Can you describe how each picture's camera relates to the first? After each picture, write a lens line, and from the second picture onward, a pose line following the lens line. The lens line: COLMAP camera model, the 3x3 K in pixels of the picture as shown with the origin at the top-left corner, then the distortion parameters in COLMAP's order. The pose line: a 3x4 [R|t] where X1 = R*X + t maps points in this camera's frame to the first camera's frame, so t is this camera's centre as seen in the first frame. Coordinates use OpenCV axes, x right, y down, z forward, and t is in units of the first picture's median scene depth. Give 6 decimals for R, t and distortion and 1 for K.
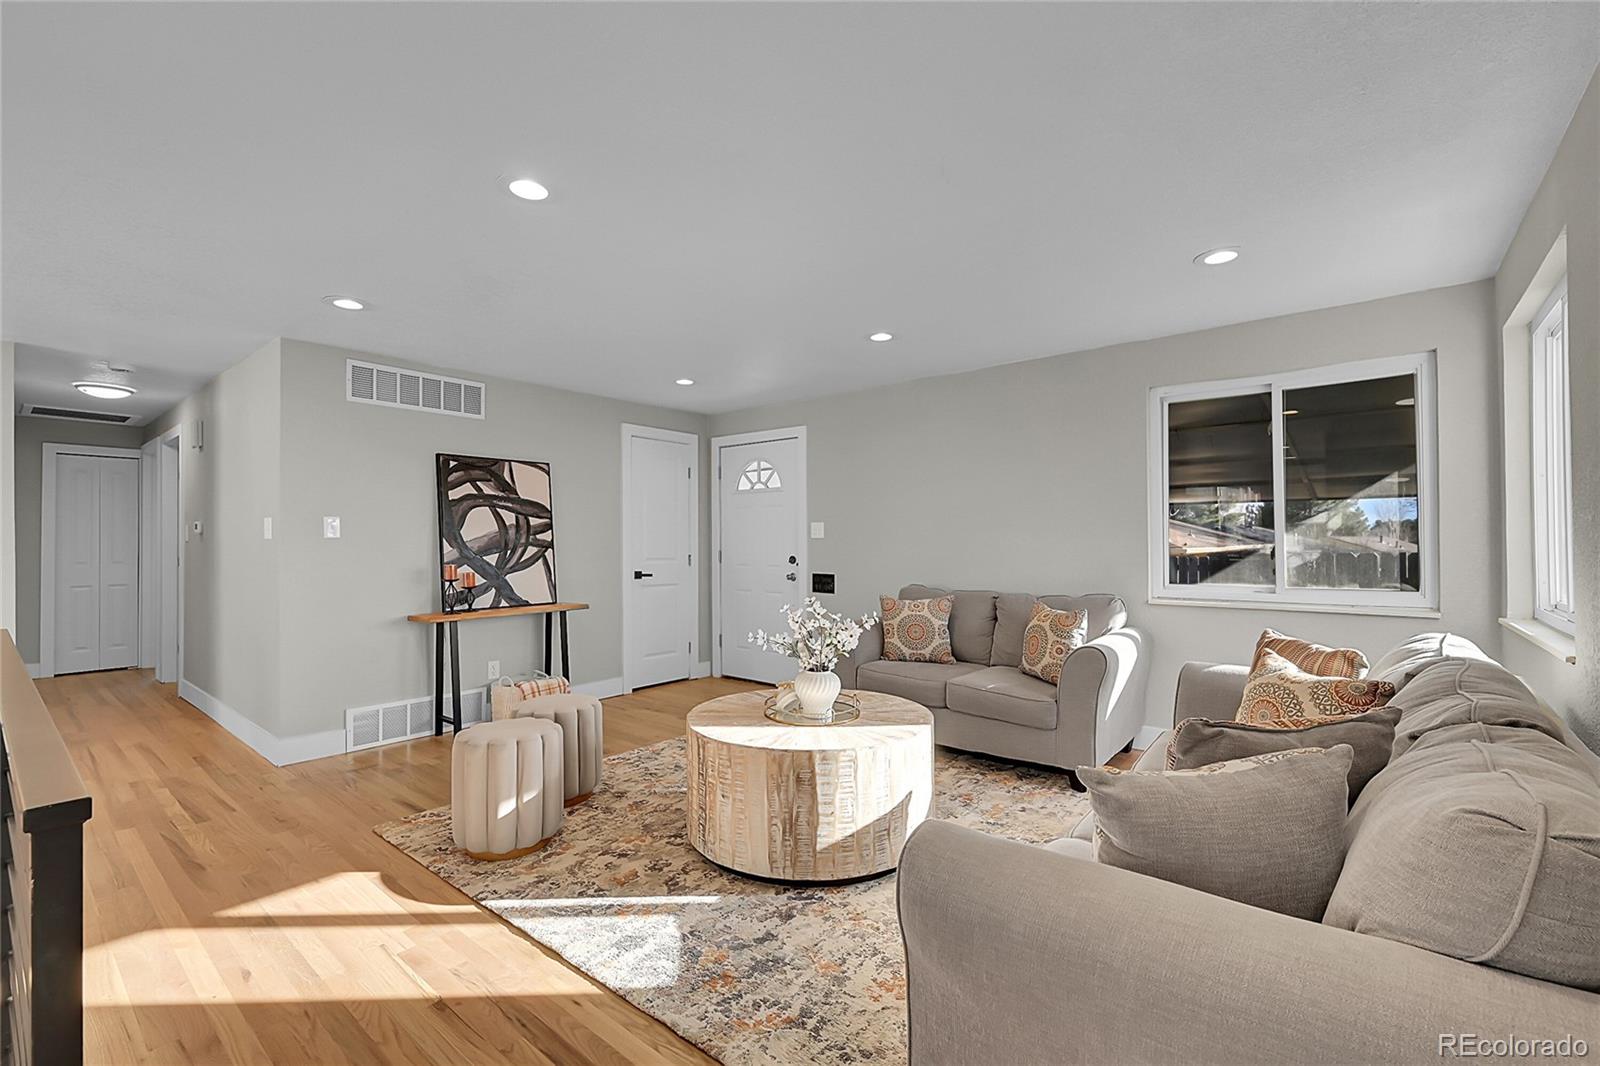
lens RADIAL K [[685.9, 0, 811.5], [0, 685.9, 533.6], [0, 0, 1]] dist [-0.007479, -0.000066]
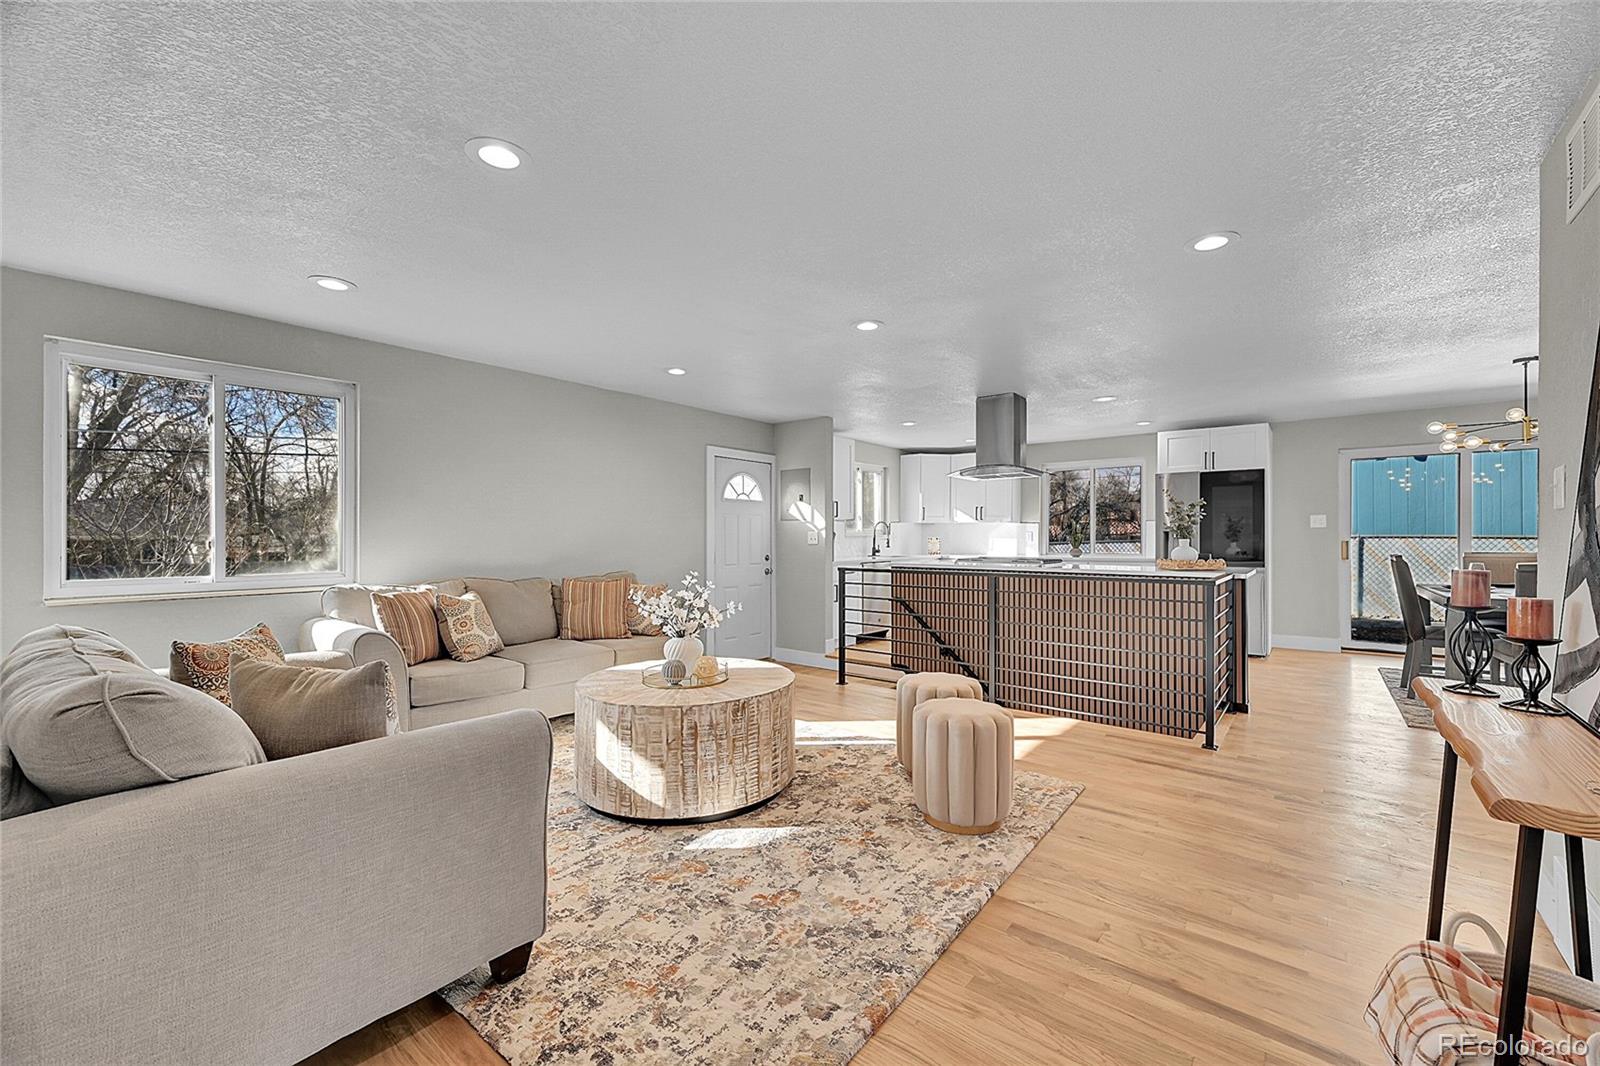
lens RADIAL K [[649.4, 0, 803.8], [0, 649.4, 535.2], [0, 0, 1]] dist [-0.007952, -0.000079]
pose [[-0.999968, 0.007525, 0.002570, -0.120395], [0.007487, 0.999866, -0.014561, 0.025158], [-0.002679, -0.014542, -0.999891, 1.261881]]
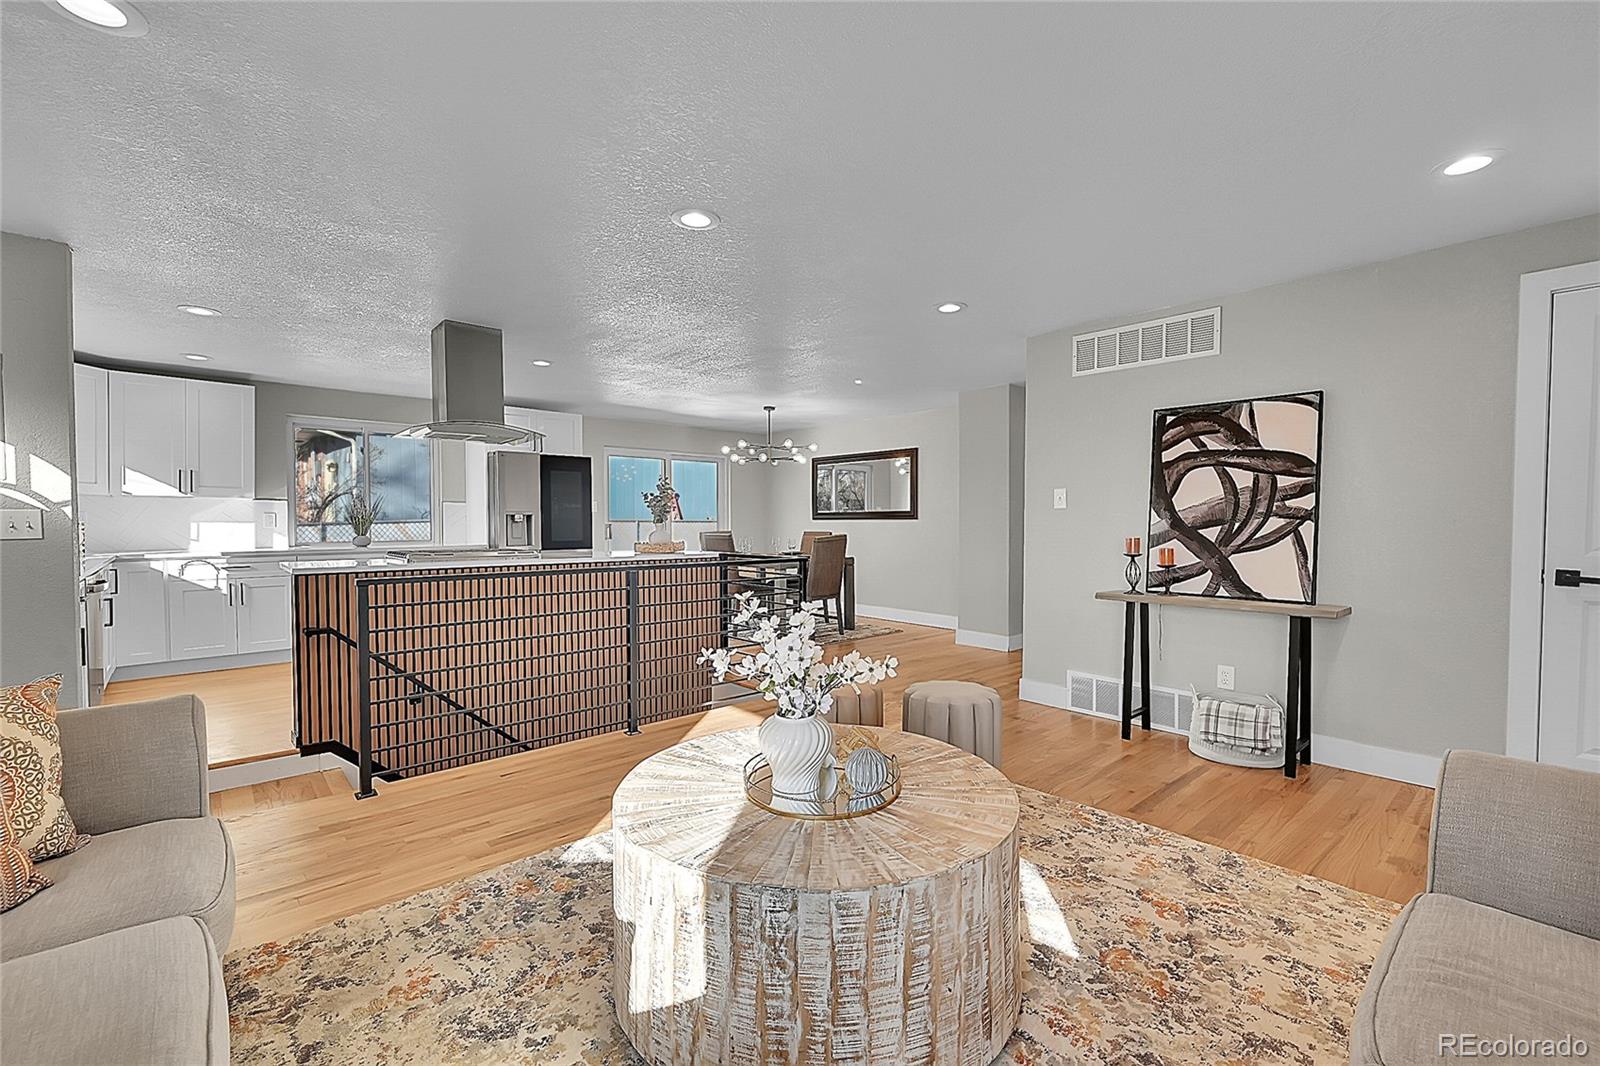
lens RADIAL K [[685.9, 0, 811.5], [0, 685.9, 533.6], [0, 0, 1]] dist [-0.007479, -0.000066]
pose [[-0.152788, 0.026543, -0.987902, 0.367823], [0.011598, 0.999619, 0.025064, 0.012714], [0.988191, -0.007628, -0.153038, 0.662364]]
